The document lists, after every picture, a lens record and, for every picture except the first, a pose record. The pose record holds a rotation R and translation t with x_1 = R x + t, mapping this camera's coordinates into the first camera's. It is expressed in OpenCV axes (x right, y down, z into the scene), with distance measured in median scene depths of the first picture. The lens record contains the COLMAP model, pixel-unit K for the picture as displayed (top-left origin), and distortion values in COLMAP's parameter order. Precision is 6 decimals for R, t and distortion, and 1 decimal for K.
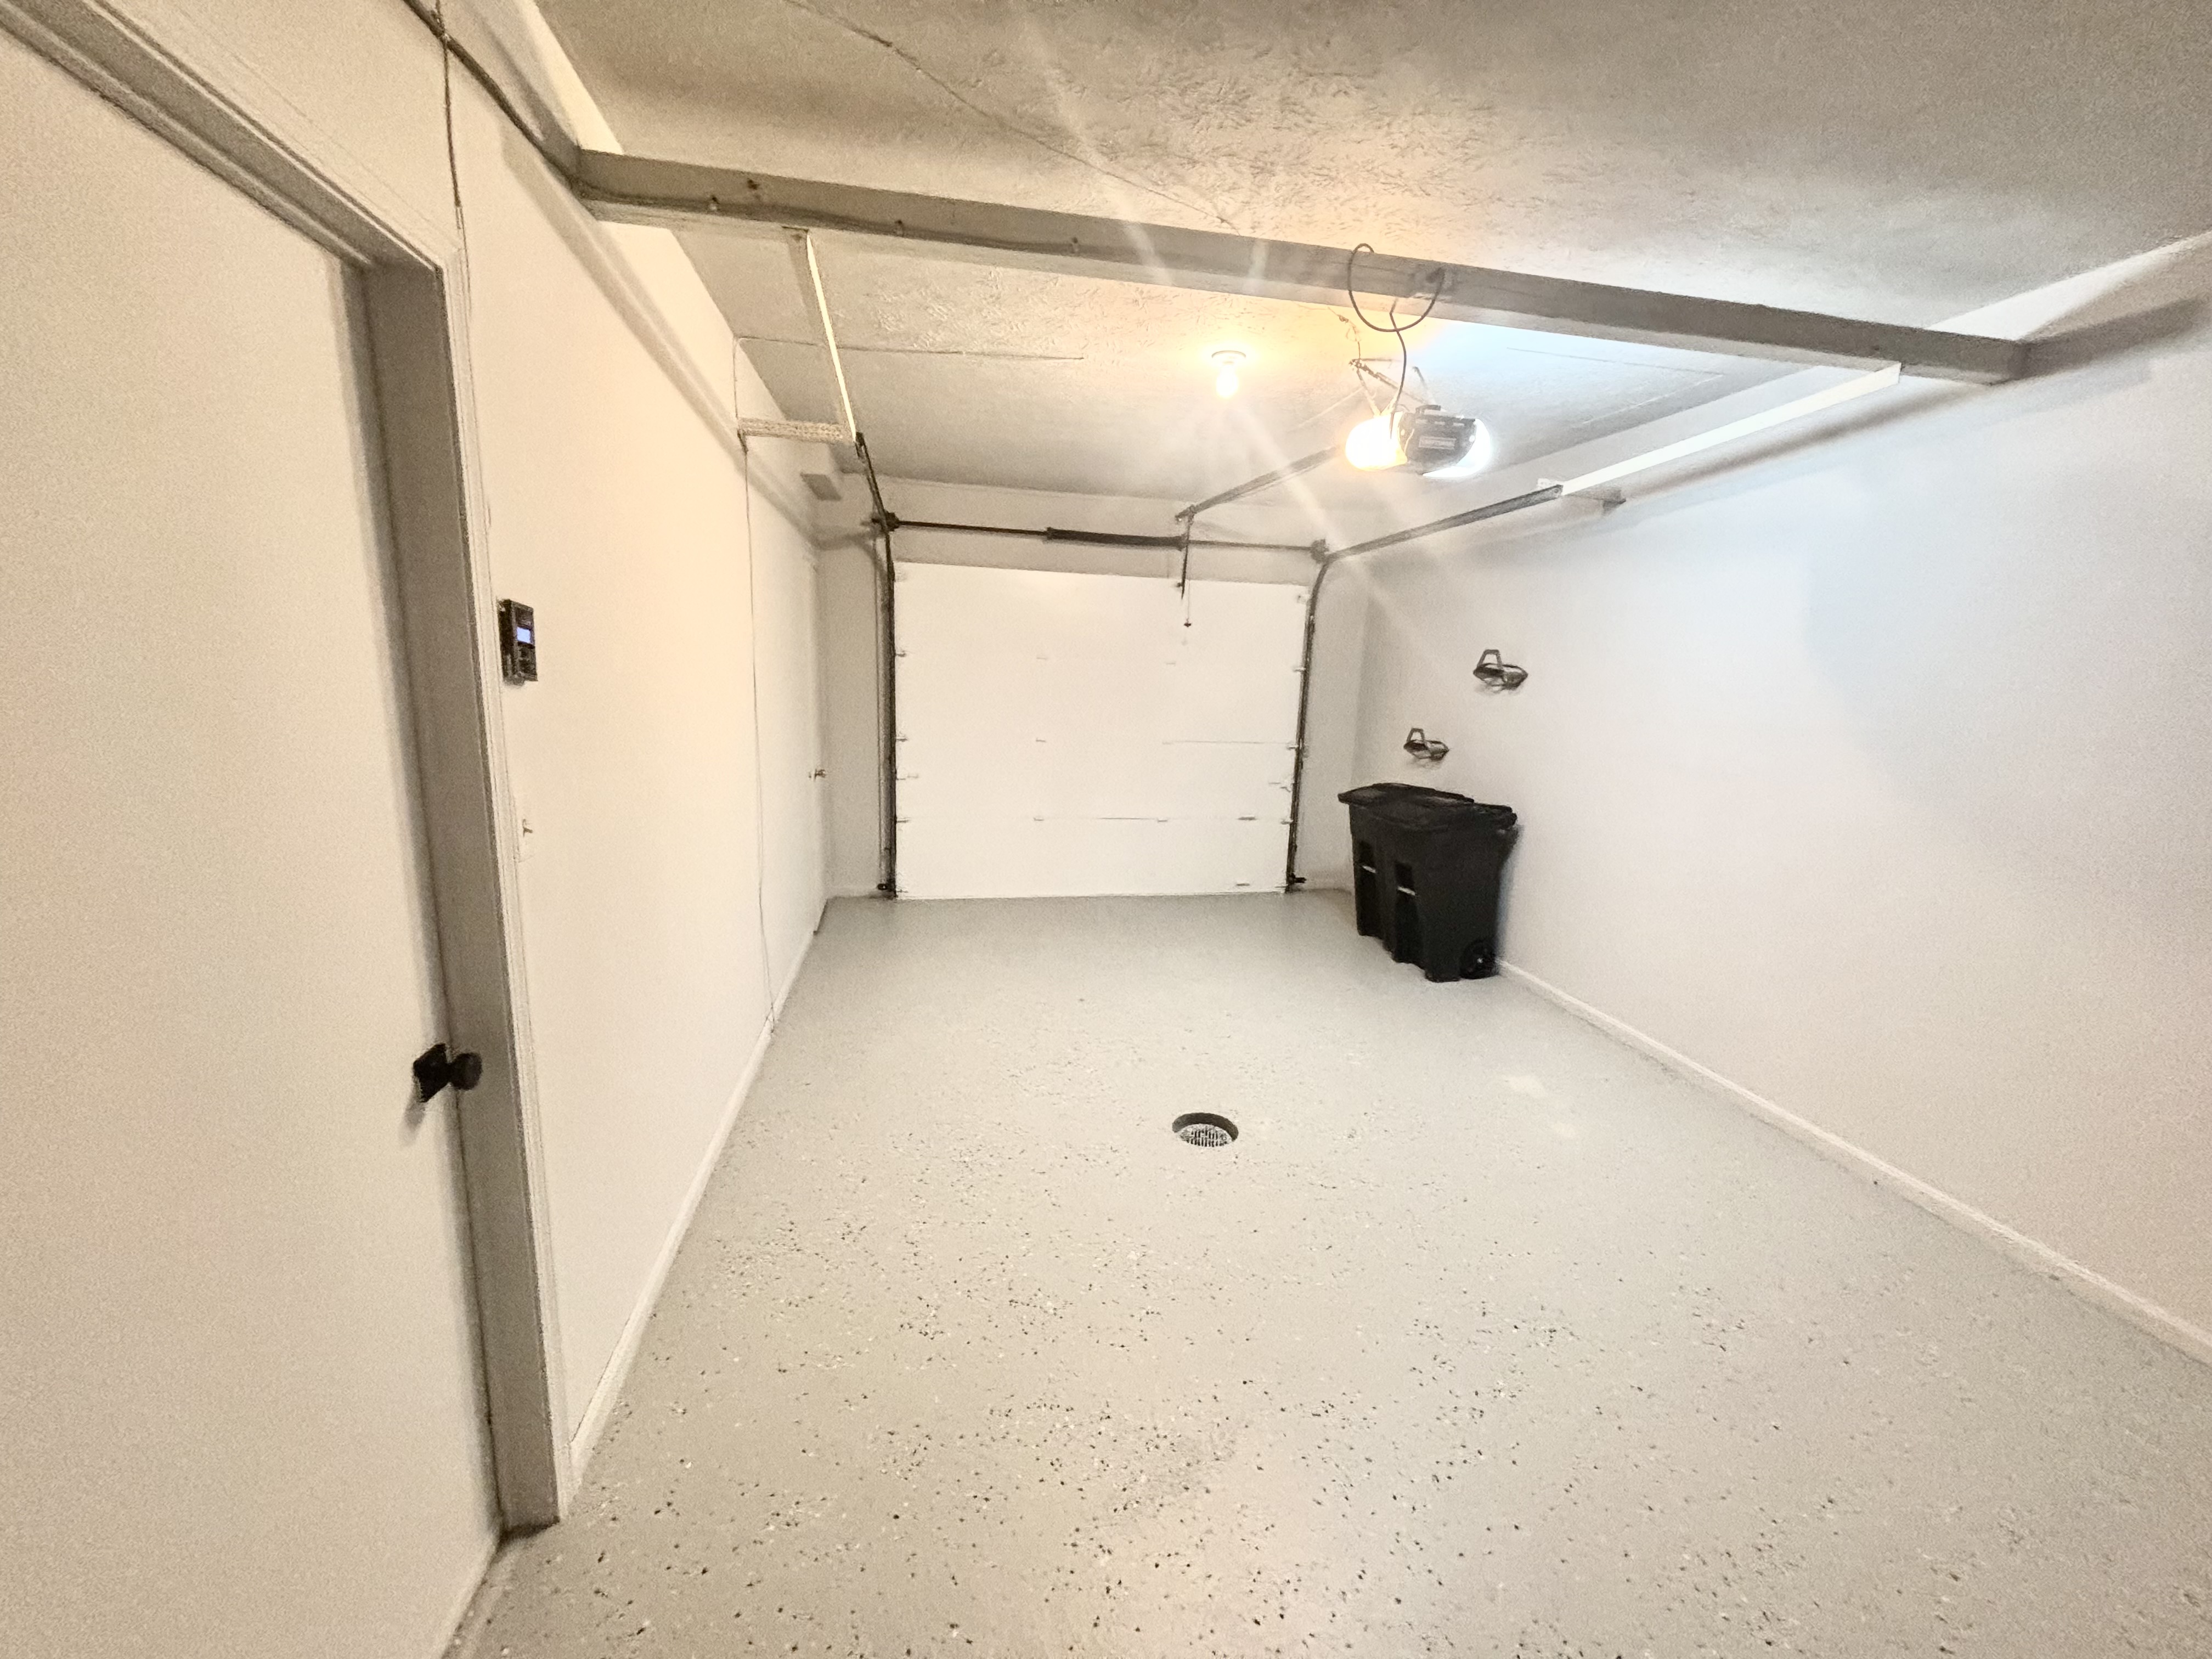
lens RADIAL K [[895.4, 0, 1094.4], [0, 895.4, 831.8], [0, 0, 1]] dist [0.002457, -0.000137]
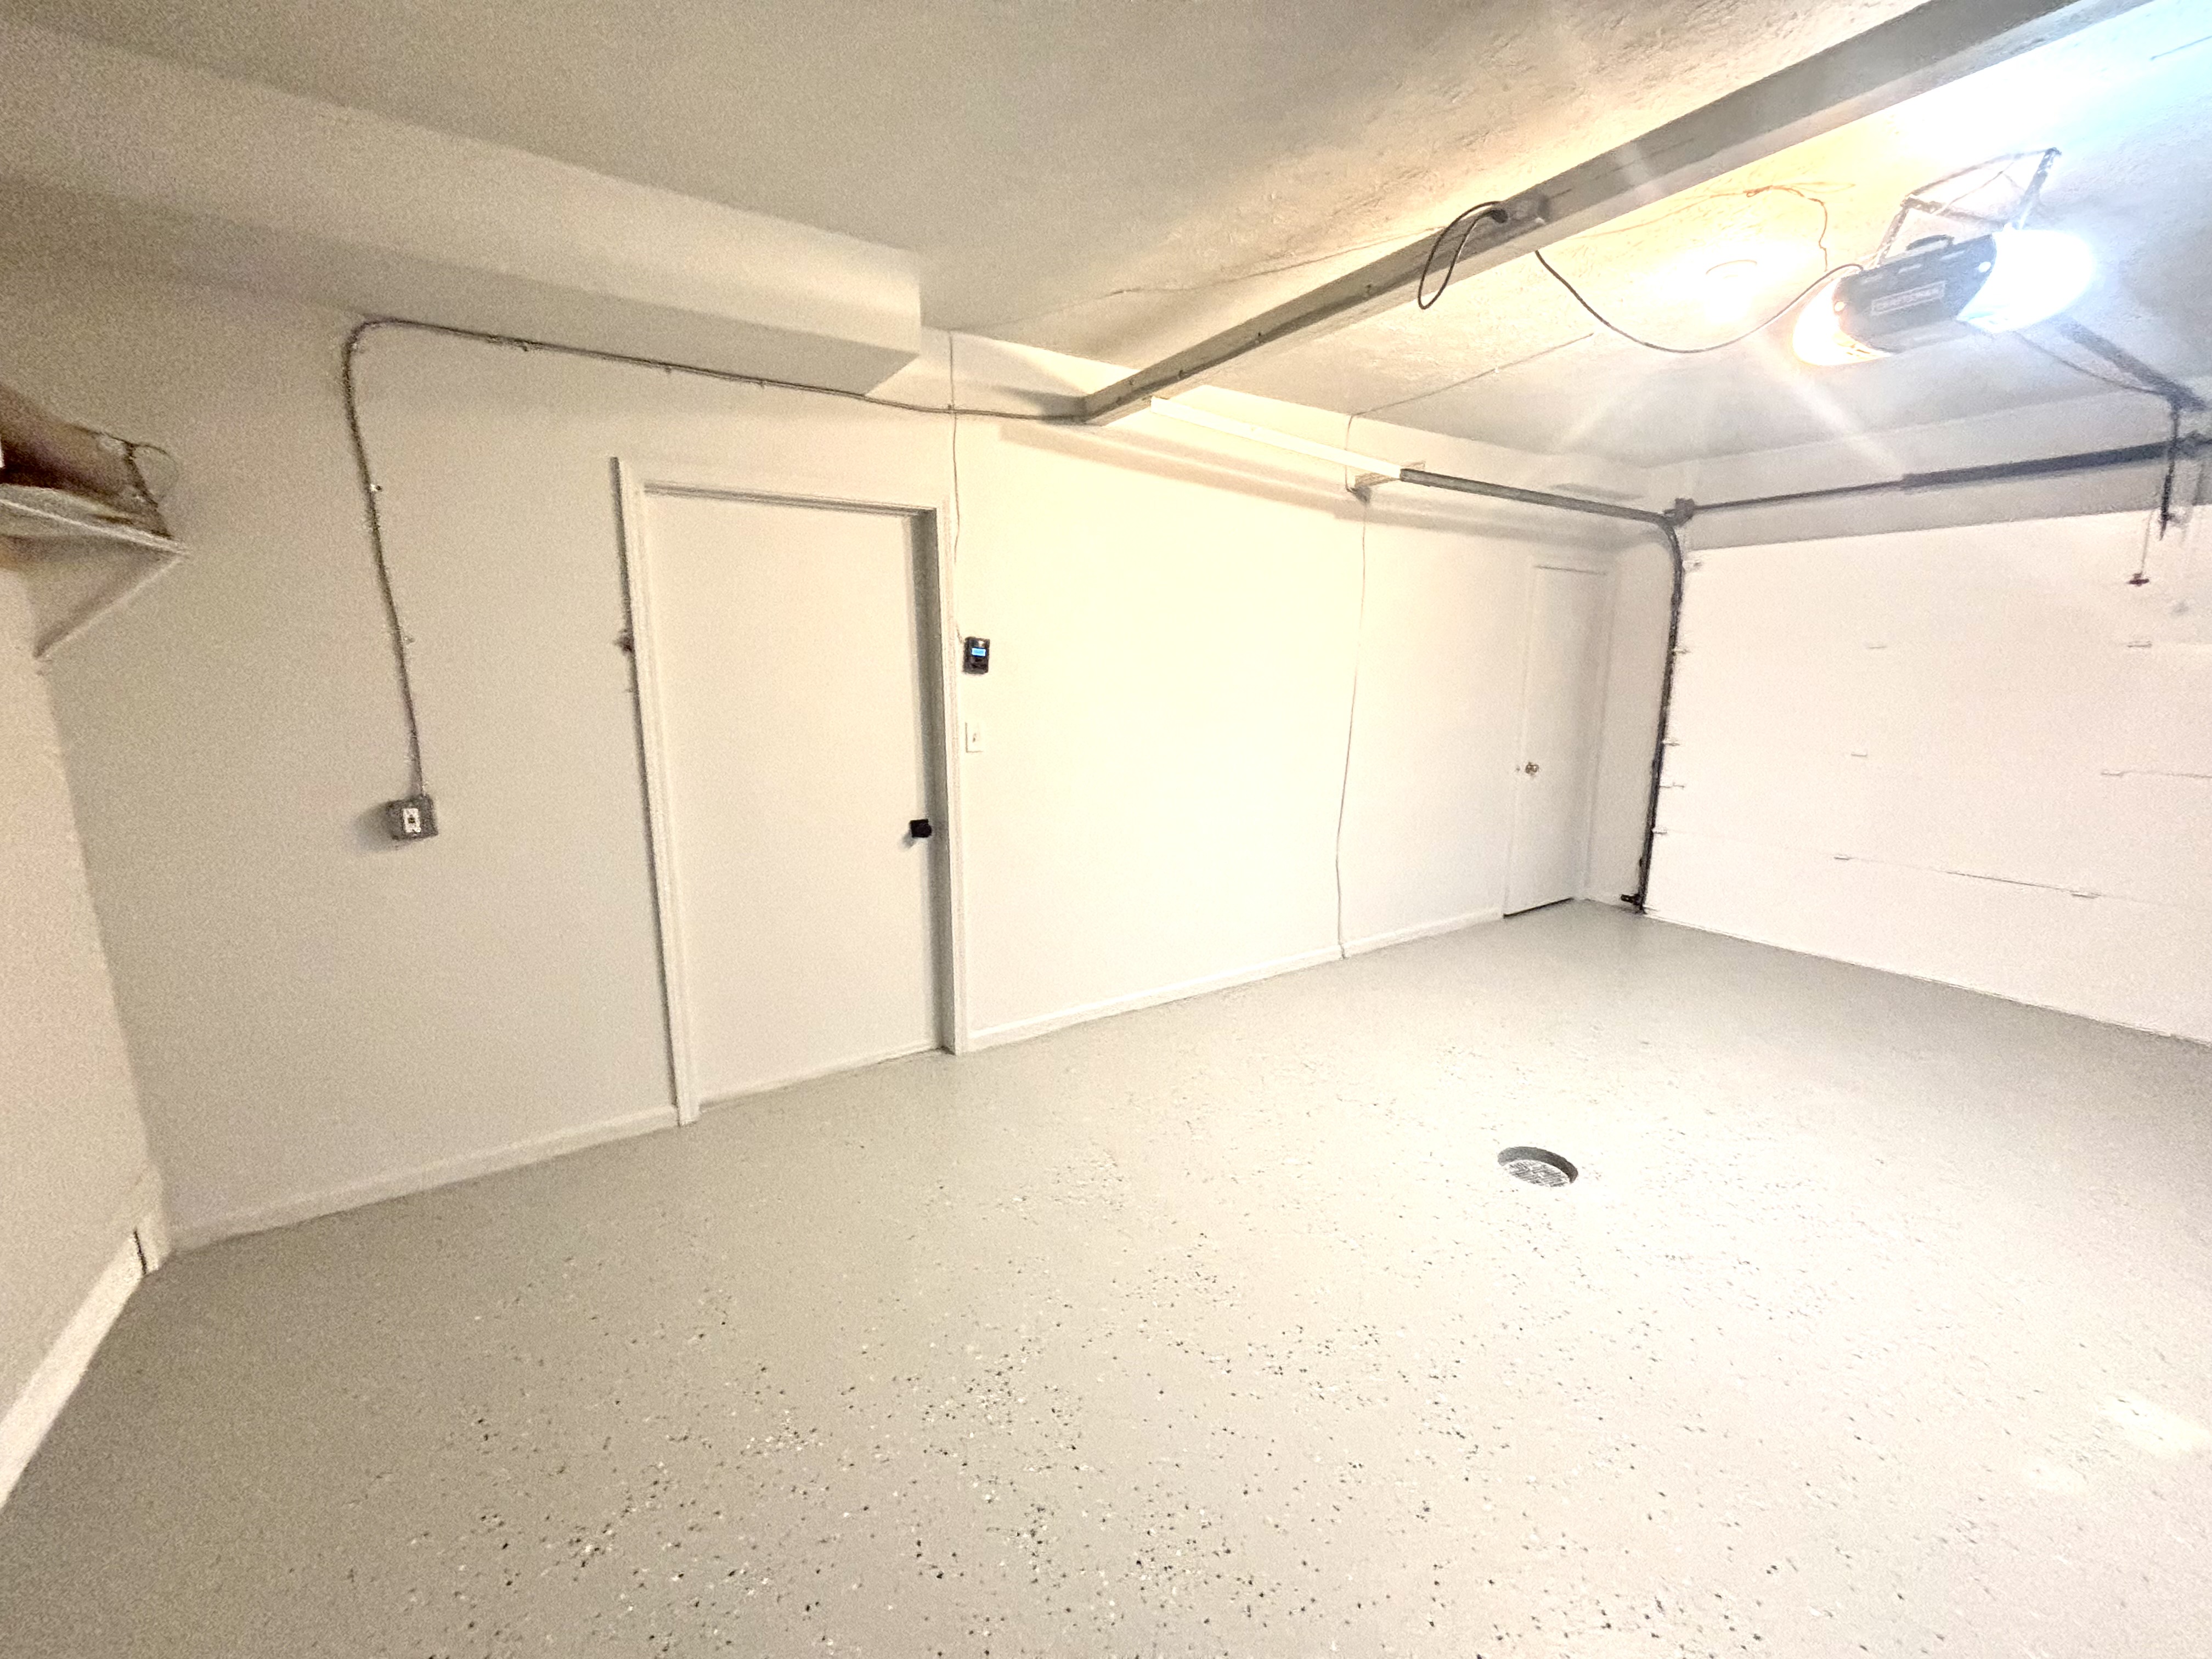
lens RADIAL K [[895.4, 0, 1103.8], [0, 895.4, 838.5], [0, 0, 1]] dist [0.002457, -0.000137]
pose [[0.370358, 0.149090, -0.916846, 0.443879], [-0.156396, 0.982953, 0.096664, -0.006531], [0.915628, 0.107591, 0.387361, 0.128143]]
